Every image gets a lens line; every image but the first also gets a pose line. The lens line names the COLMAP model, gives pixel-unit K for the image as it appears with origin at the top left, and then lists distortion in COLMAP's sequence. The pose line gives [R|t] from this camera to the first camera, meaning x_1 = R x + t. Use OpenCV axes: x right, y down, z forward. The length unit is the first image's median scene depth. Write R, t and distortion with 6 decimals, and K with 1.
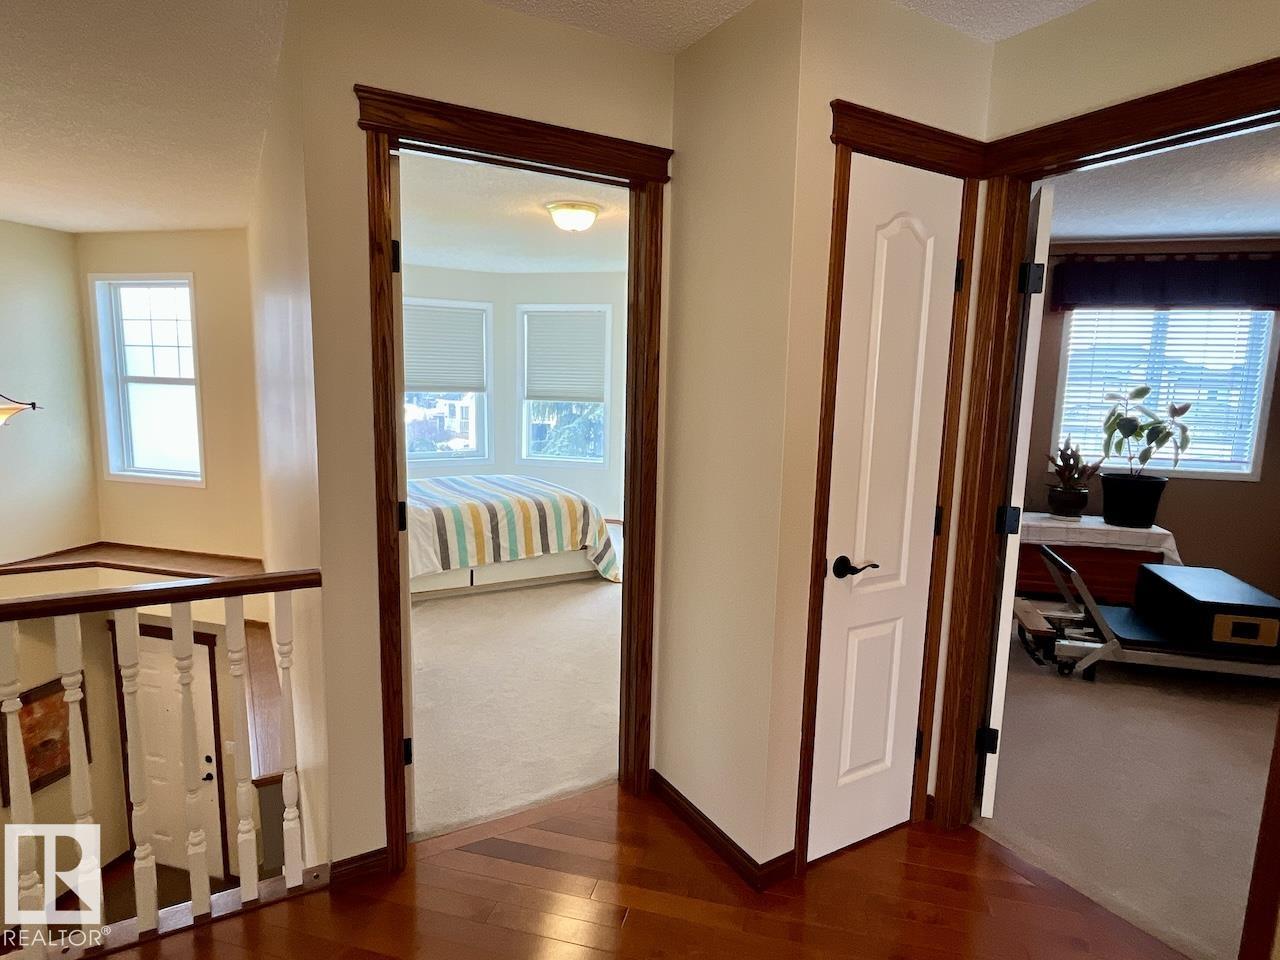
lens RADIAL K [[720.6, 0, 632.7], [0, 720.6, 483.1], [0, 0, 1]] dist [-0.002977, -0.000180]
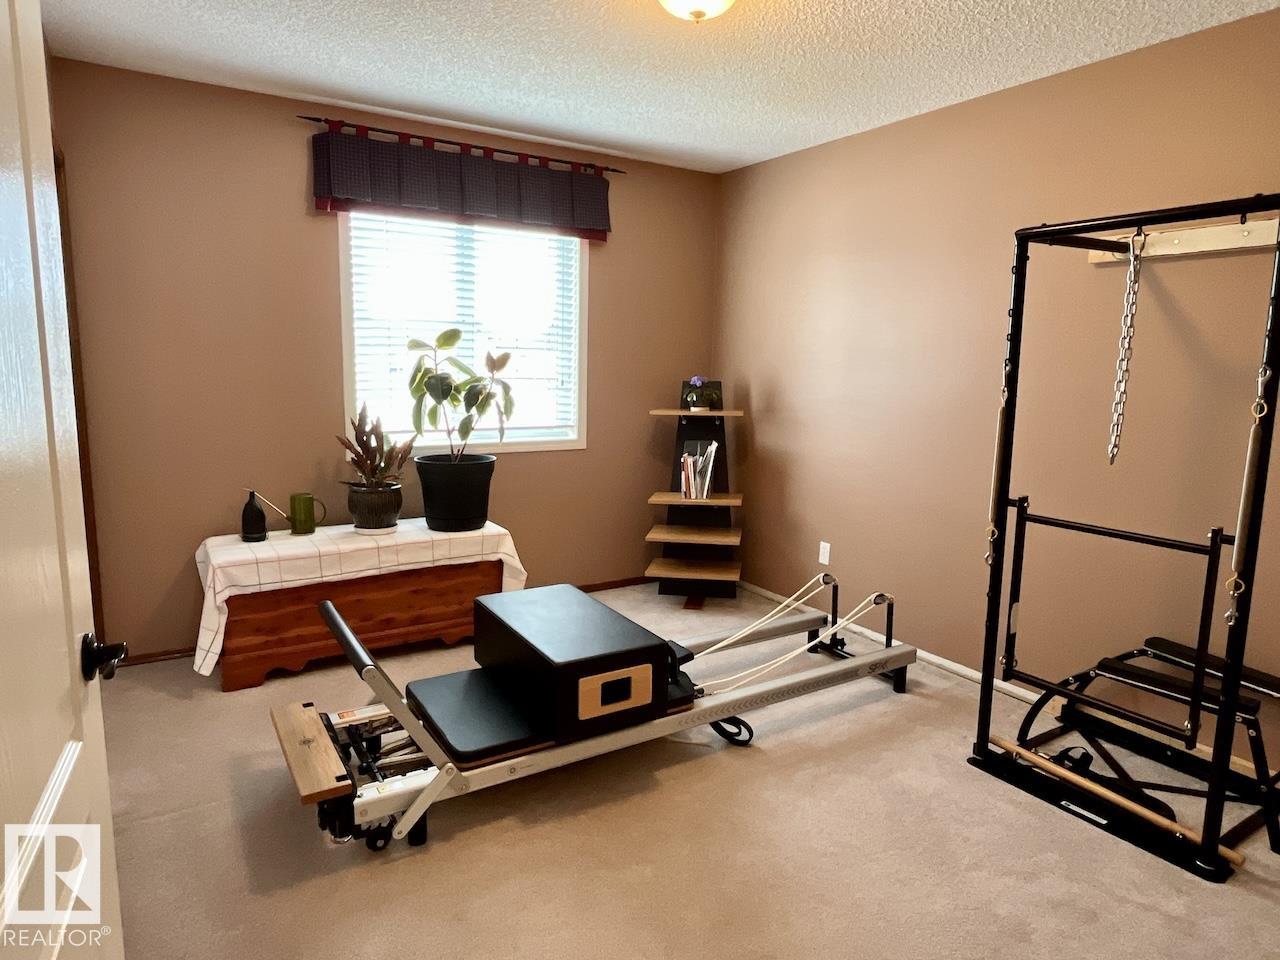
lens RADIAL K [[771.4, 0, 639.8], [0, 771.4, 475.2], [0, 0, 1]] dist [-0.001004, -0.001244]
pose [[0.676527, -0.115231, 0.727347, 0.261027], [0.096037, 0.993052, 0.067999, -0.025756], [-0.730129, 0.023849, 0.682893, 0.344930]]
